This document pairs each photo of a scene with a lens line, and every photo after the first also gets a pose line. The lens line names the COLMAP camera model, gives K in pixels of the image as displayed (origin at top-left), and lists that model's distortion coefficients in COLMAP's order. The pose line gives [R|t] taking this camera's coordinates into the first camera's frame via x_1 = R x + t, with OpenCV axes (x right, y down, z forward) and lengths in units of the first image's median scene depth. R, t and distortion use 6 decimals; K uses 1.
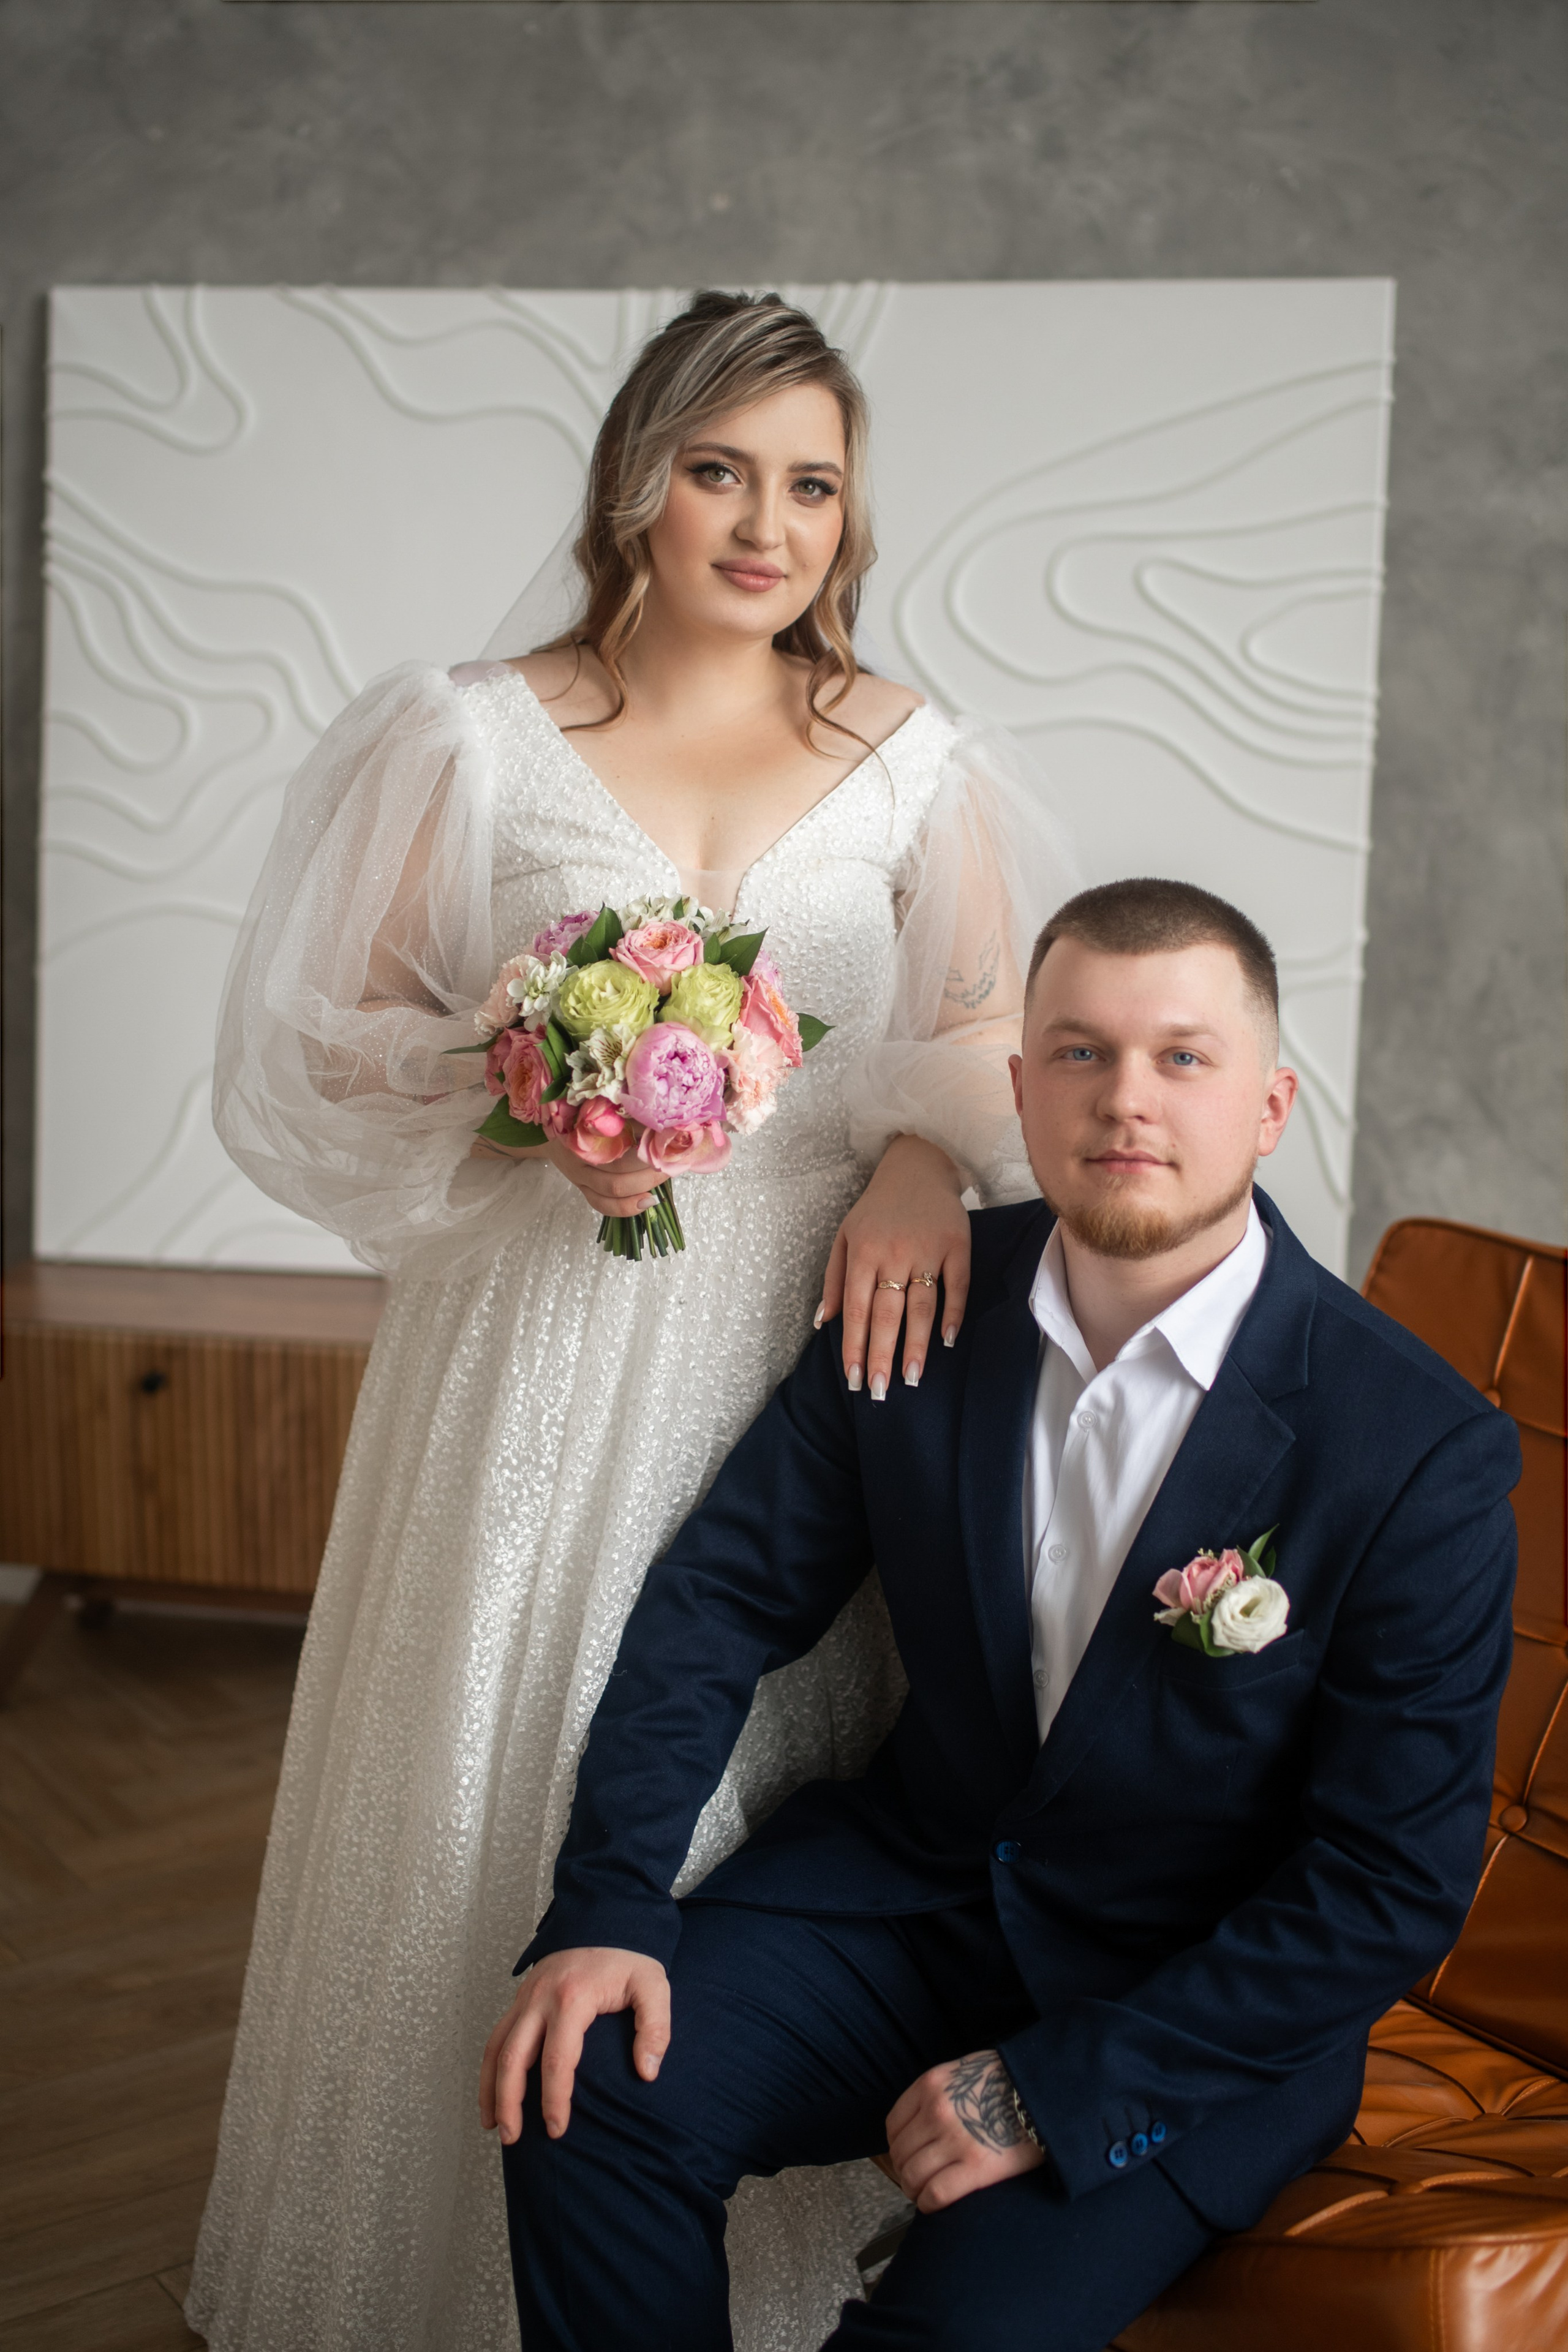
lens RADIAL K [[3092.9, 0, 787.8], [0, 3092.9, 1247.9], [0, 0, 1]] dist [-0.018461, -0.056796]
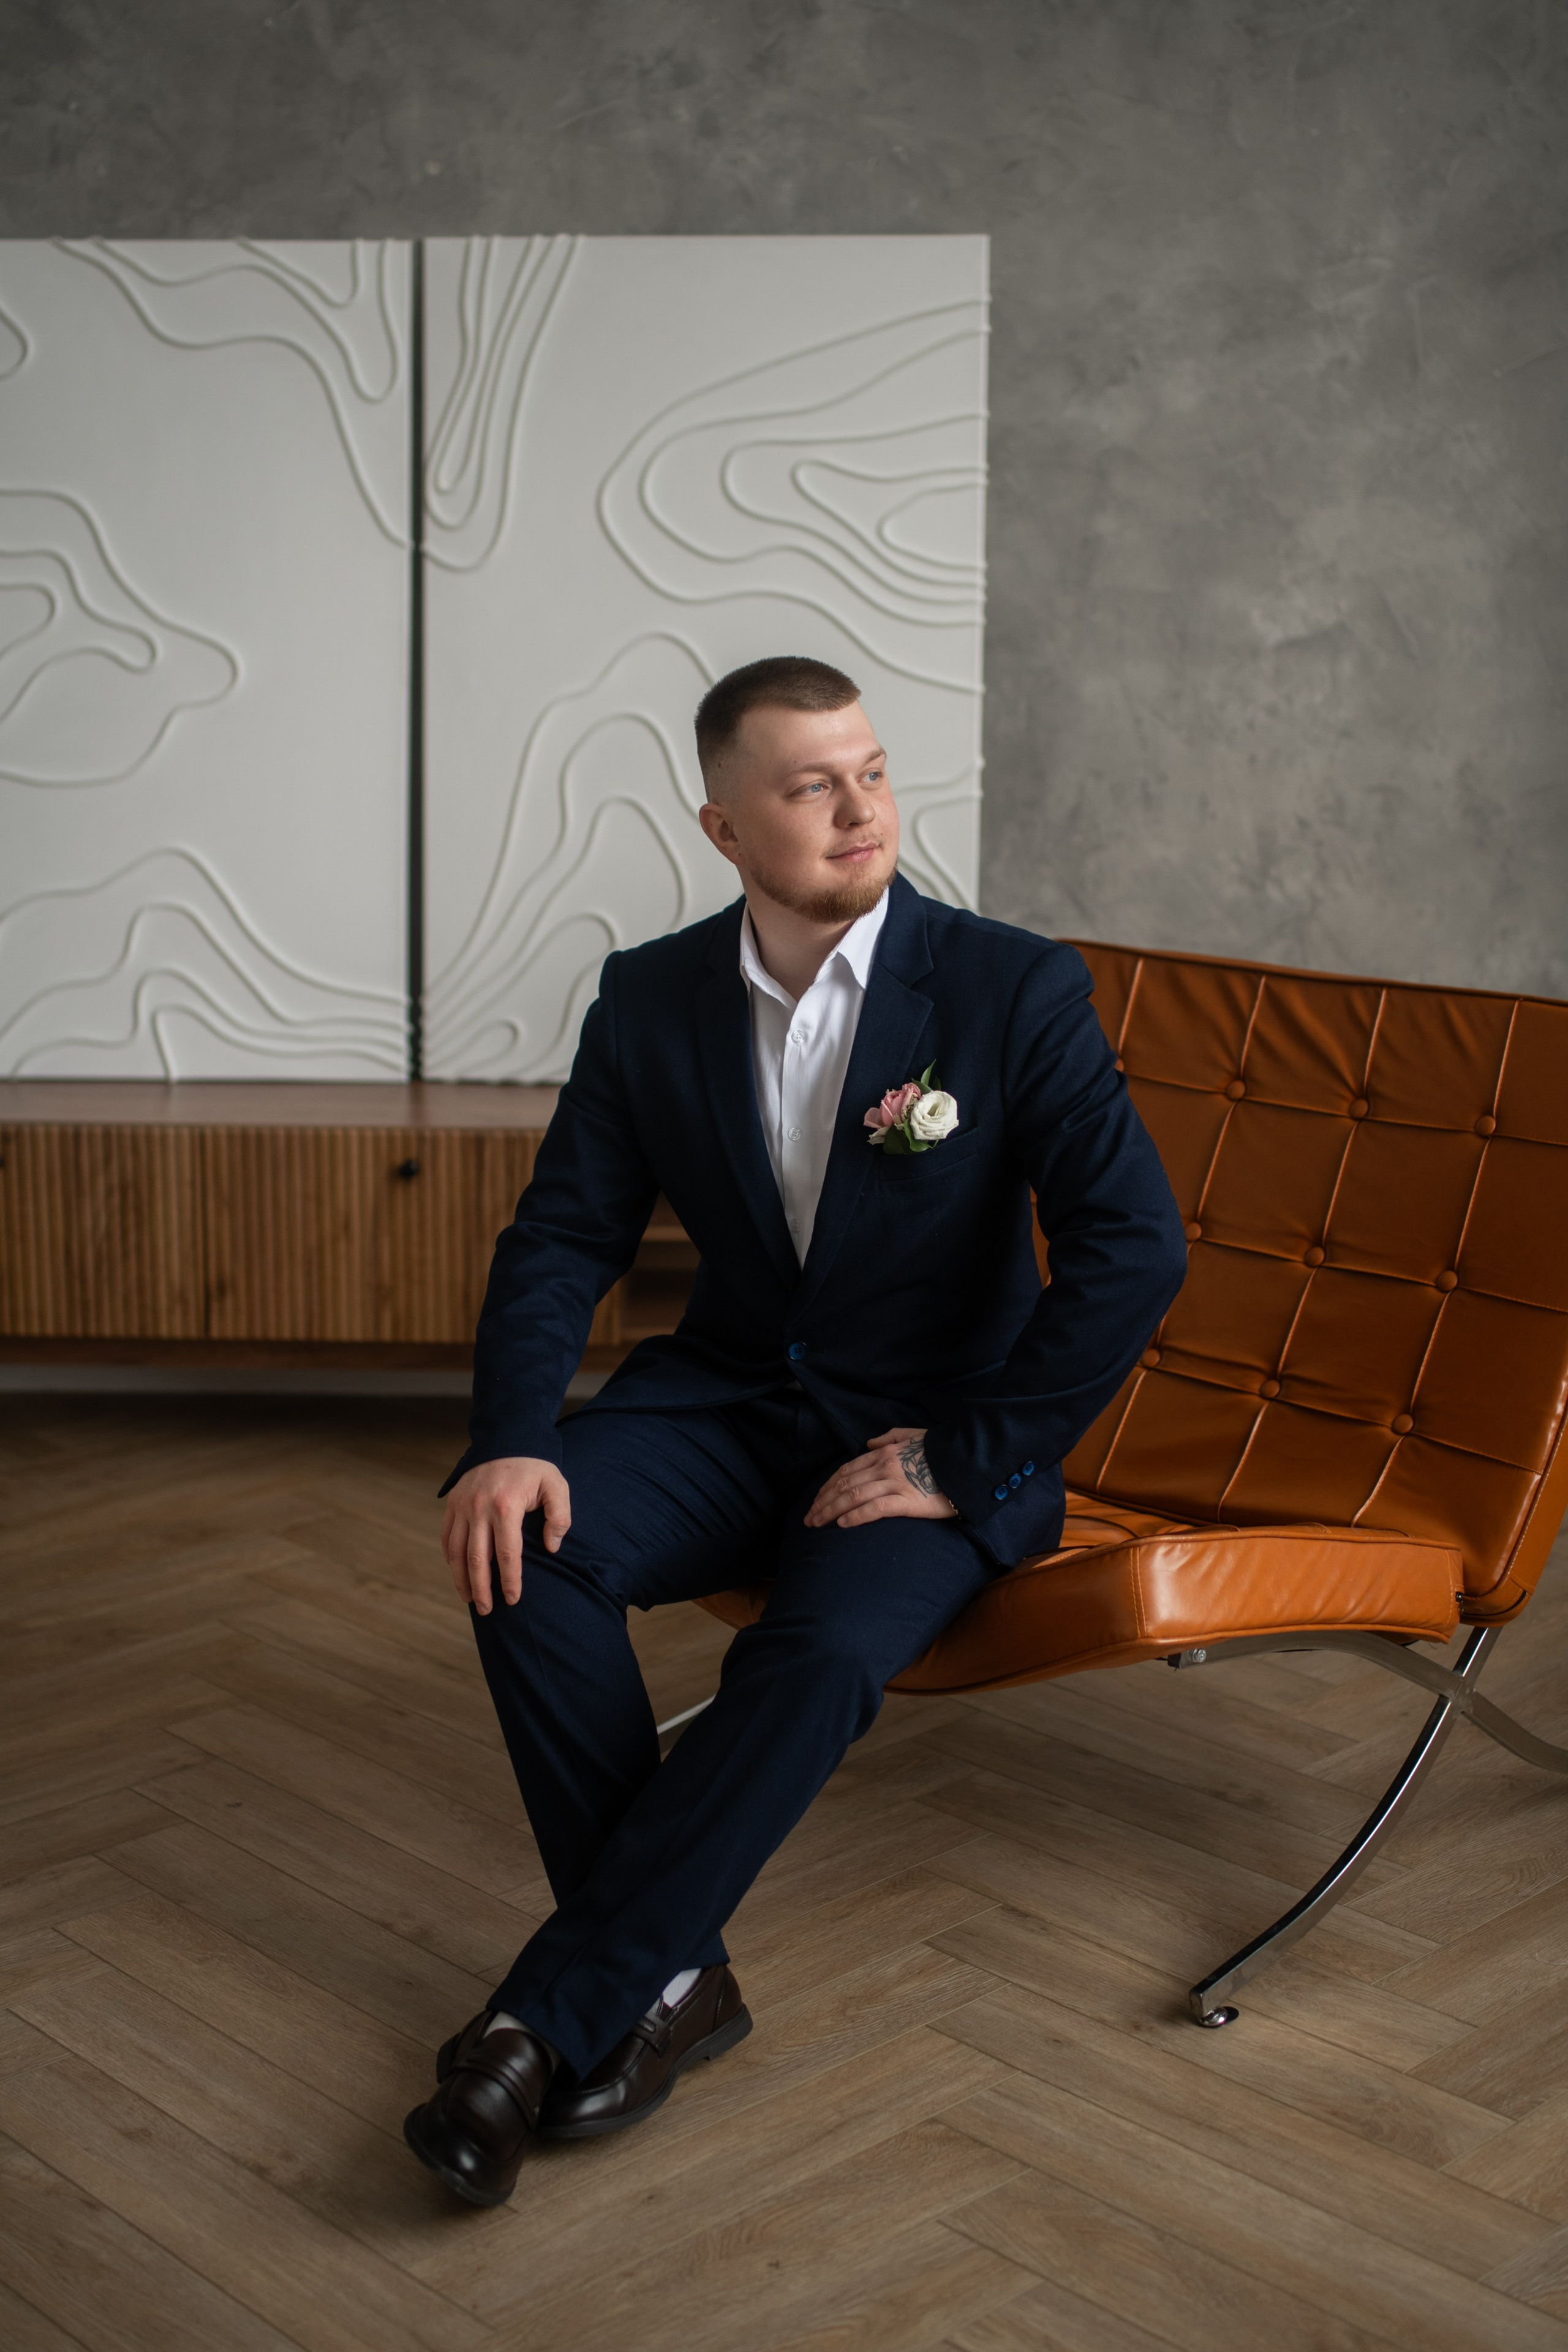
lens RADIAL K [[3092.9, 0, 787.8], [0, 3092.9, 1247.9], [0, 0, 1]] dist [-0.018461, -0.056796]
pose [[0.988069, -0.041956, 0.148185, -0.084810], [0.040571, 0.999100, 0.012359, 0.076769], [-0.148571, -0.006199, 0.988882, -0.226247]]
